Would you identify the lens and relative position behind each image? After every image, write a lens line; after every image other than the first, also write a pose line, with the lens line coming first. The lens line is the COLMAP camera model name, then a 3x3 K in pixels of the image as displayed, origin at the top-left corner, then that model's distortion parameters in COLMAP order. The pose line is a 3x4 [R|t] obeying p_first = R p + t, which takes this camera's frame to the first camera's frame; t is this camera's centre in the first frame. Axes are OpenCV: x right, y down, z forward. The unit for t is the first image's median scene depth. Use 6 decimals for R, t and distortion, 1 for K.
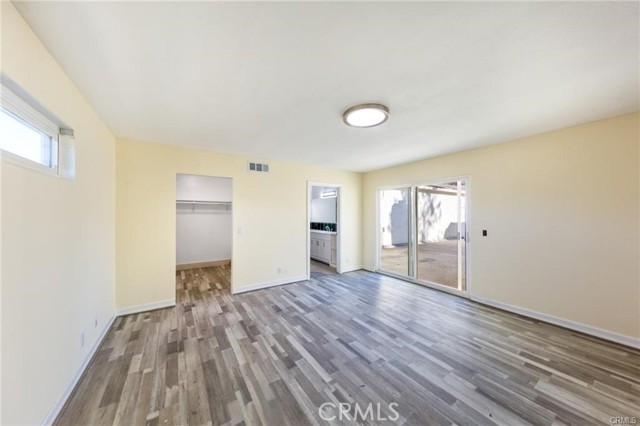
lens RADIAL K [[214.8, 0, 324.7], [0, 214.8, 215.9], [0, 0, 1]] dist [0.011365, 0.000047]
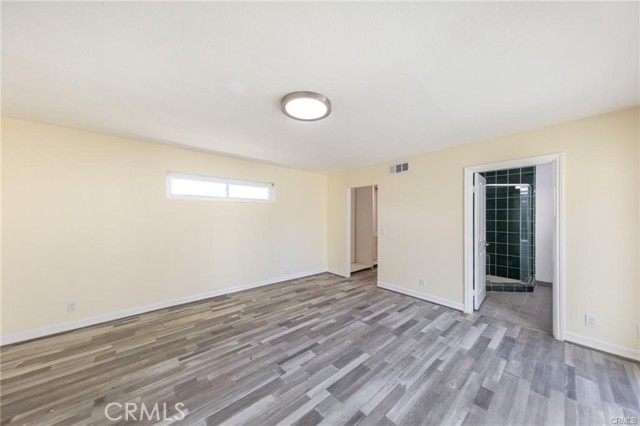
lens RADIAL K [[214.8, 0, 325.3], [0, 214.8, 211.6], [0, 0, 1]] dist [0.011365, 0.000047]
pose [[0.139690, -0.023656, -0.989913, 0.830726], [-0.009497, 0.999637, -0.025228, 0.003123], [0.990150, 0.012925, 0.139415, 0.713198]]
